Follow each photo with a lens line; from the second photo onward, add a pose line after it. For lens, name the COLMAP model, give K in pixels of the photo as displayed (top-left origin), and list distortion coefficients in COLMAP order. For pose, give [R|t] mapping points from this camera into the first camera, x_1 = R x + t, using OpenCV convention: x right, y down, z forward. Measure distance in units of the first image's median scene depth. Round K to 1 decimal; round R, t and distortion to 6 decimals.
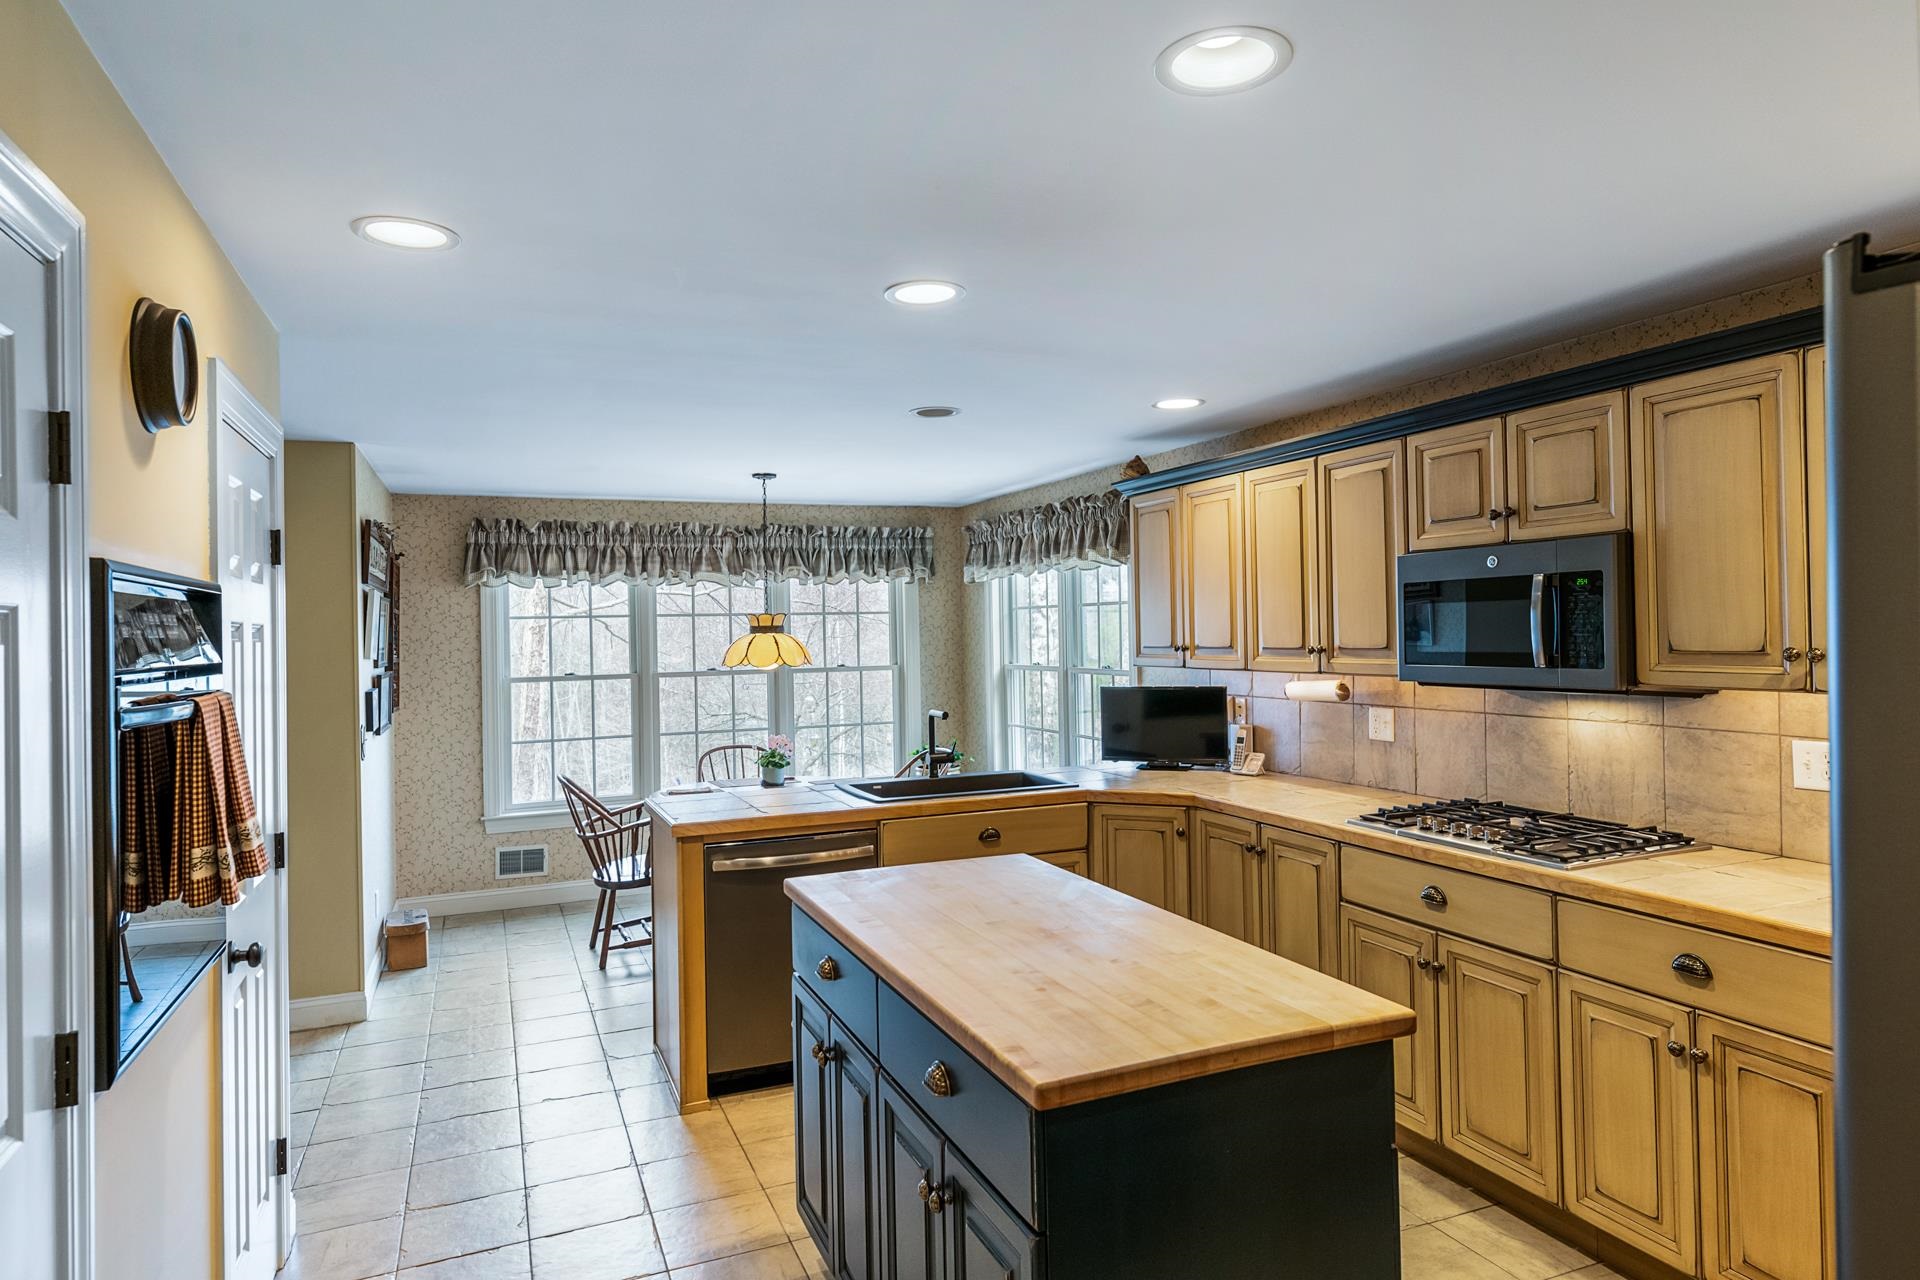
lens RADIAL K [[1143.2, 0, 957.8], [0, 1143.2, 619.4], [0, 0, 1]] dist [-0.002001, -0.000043]
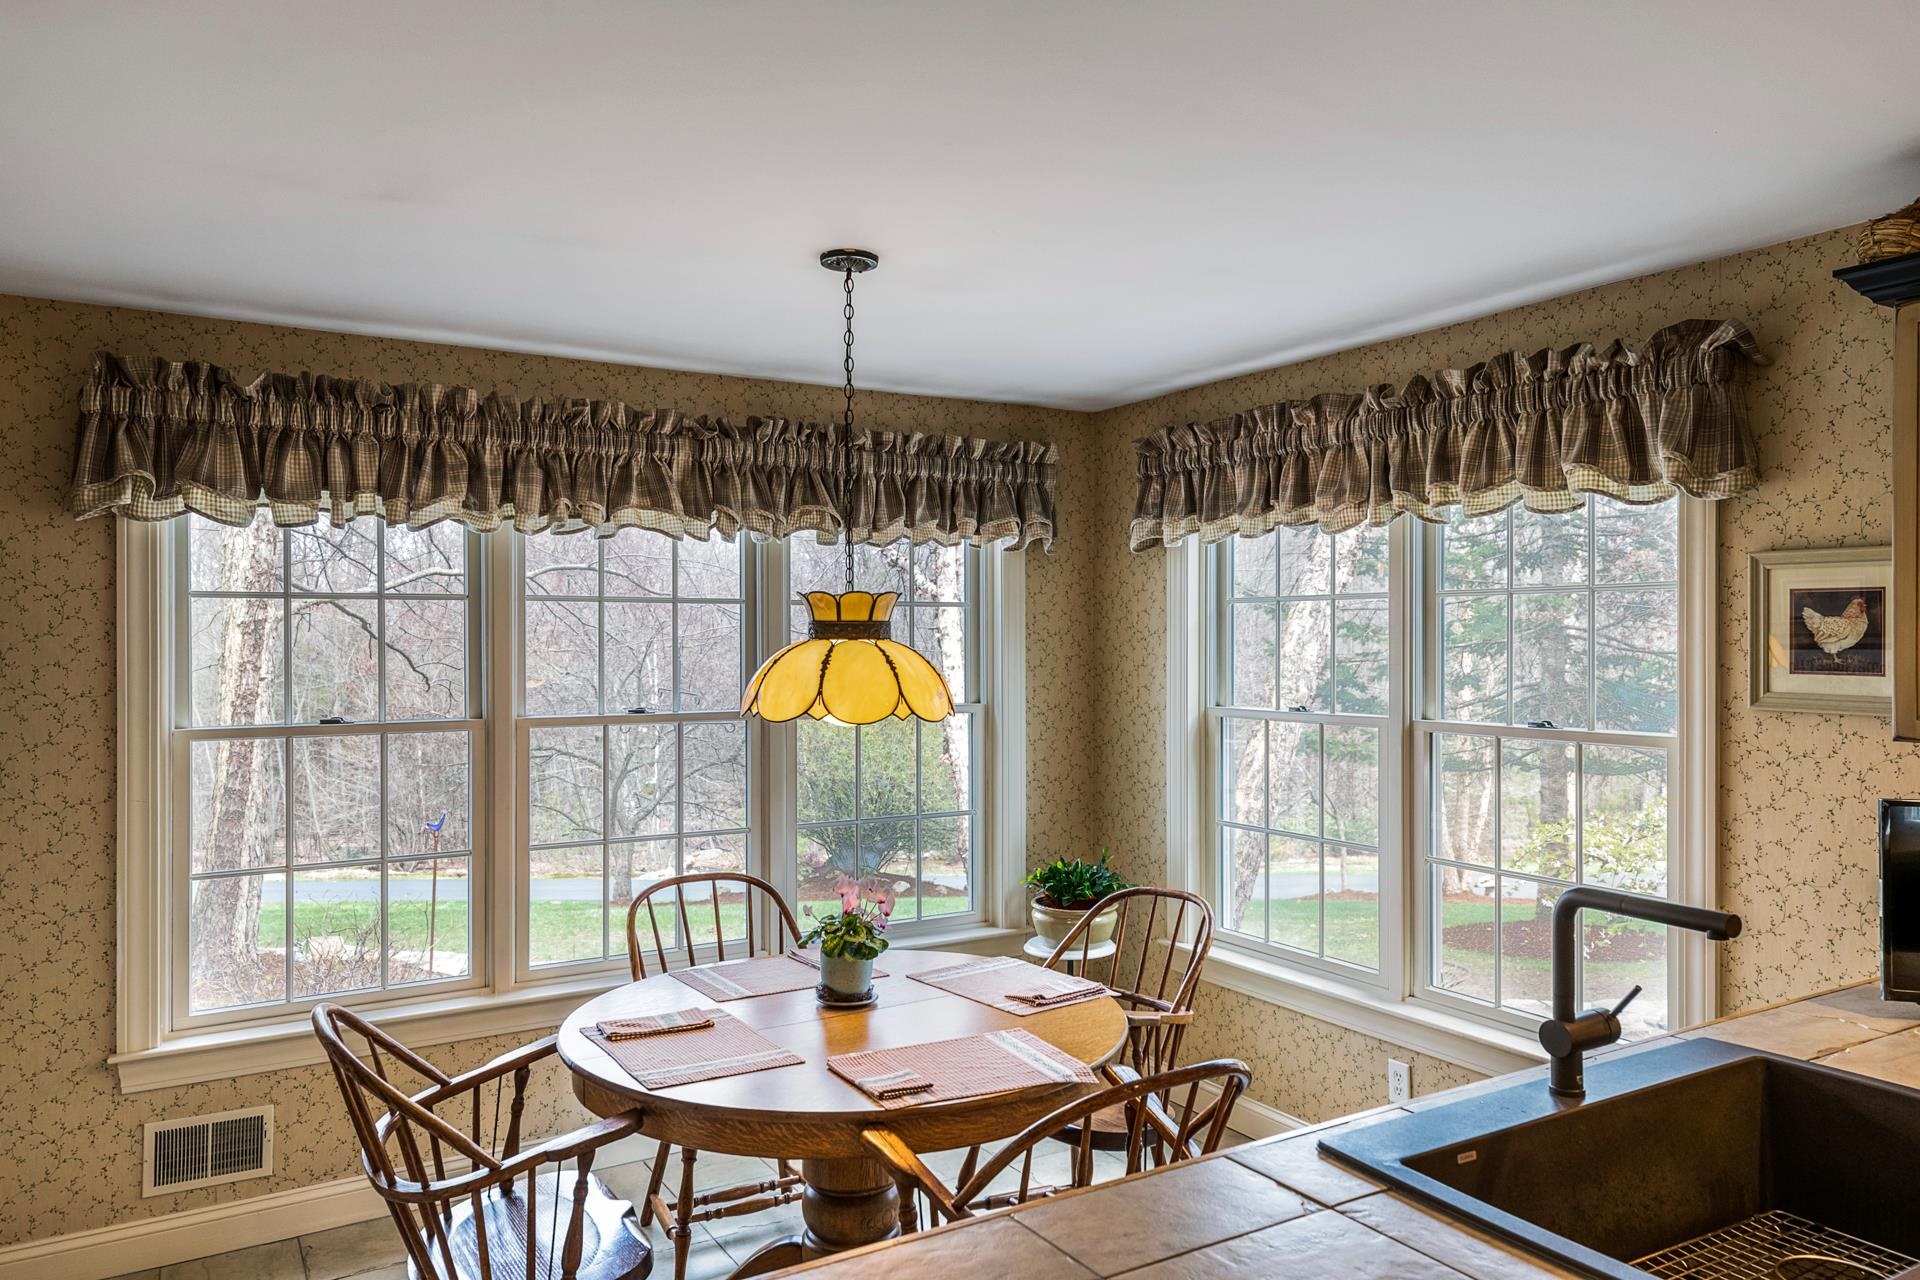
lens RADIAL K [[1305.4, 0, 960.0], [0, 1305.4, 640.0], [0, 0, 1]] dist [0.009518, 0.001062]
pose [[0.989138, 0.018356, 0.145841, -0.170415], [-0.019505, 0.999789, 0.006453, 0.007397], [-0.145692, -0.009228, 0.989287, 0.453201]]
